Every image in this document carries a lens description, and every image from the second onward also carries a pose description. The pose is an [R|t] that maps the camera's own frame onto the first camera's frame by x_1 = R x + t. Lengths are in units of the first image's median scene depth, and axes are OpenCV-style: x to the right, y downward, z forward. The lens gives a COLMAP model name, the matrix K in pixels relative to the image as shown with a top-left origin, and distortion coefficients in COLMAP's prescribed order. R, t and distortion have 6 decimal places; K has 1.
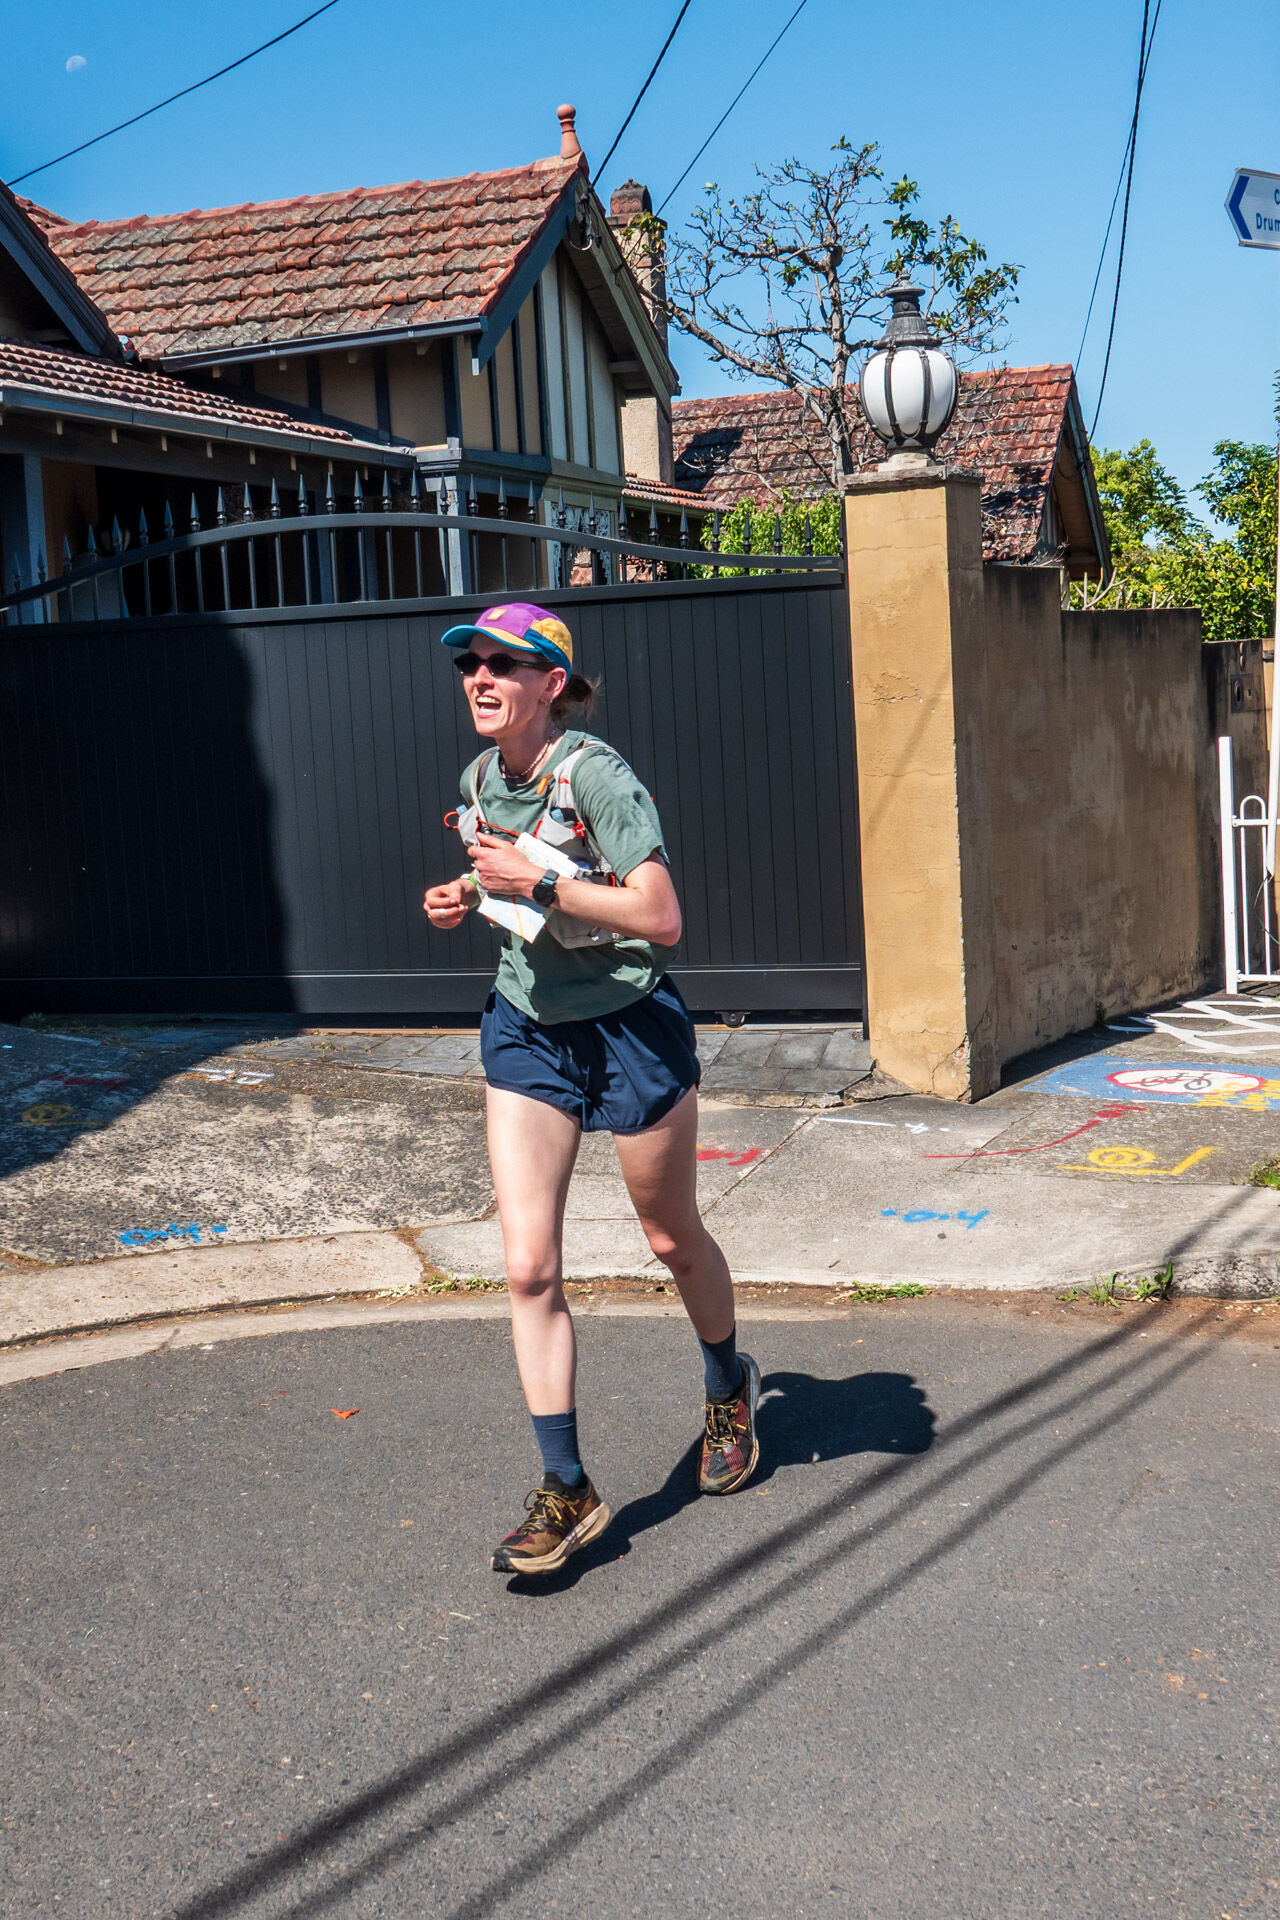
lens RADIAL K [[3082.3, 0, 640.0], [0, 3082.3, 960.0], [0, 0, 1]] dist [-0.085598, 0.087285]
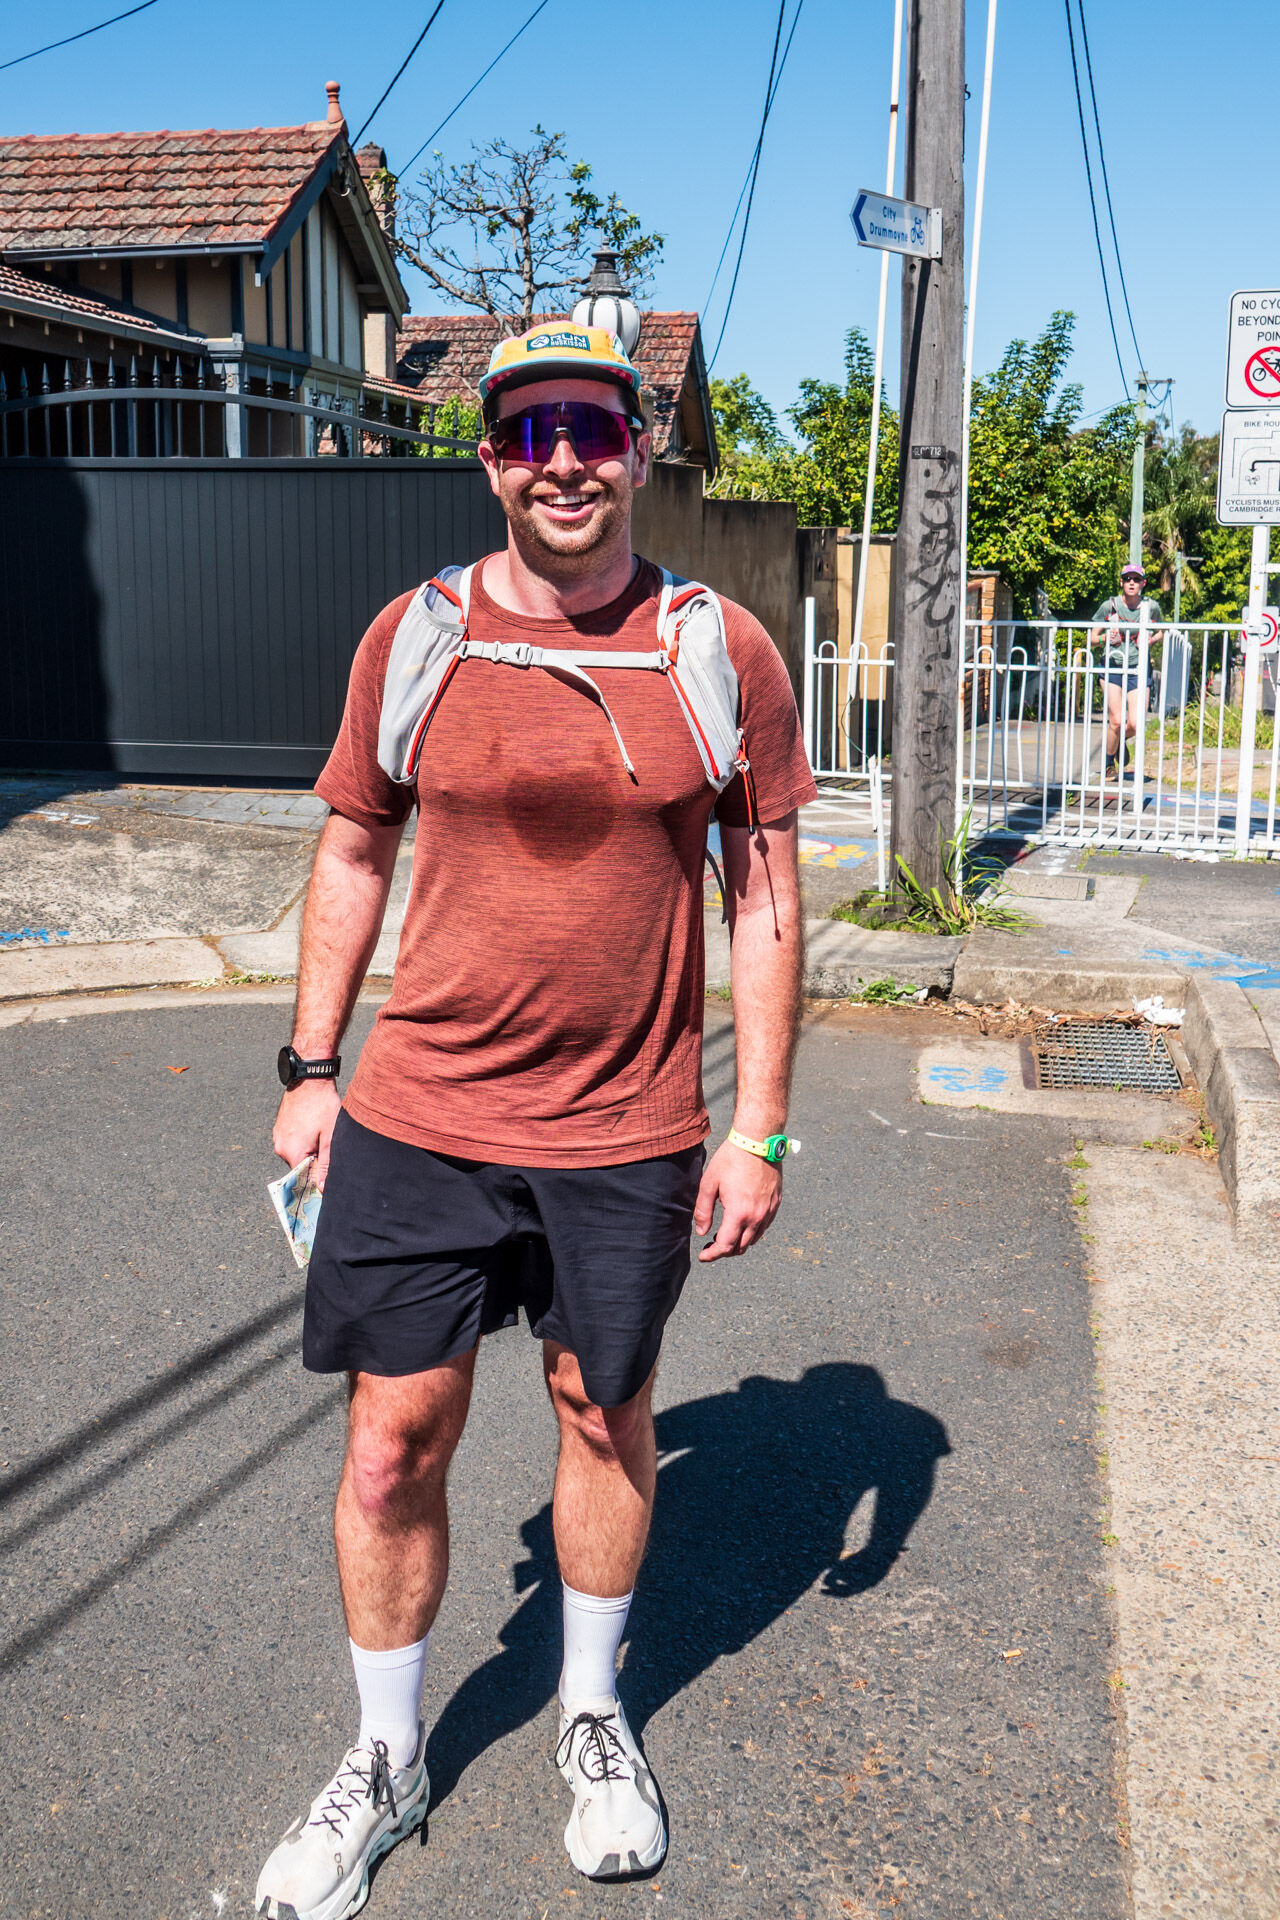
lens RADIAL K [[3082.3, 0, 640.0], [0, 3082.3, 960.0], [0, 0, 1]] dist [-0.085598, 0.087285]
pose [[0.966503, 0.026410, 0.255293, -0.219925], [-0.038567, 0.998342, 0.042732, 0.031745], [-0.253741, -0.051146, 0.965919, -0.304092]]
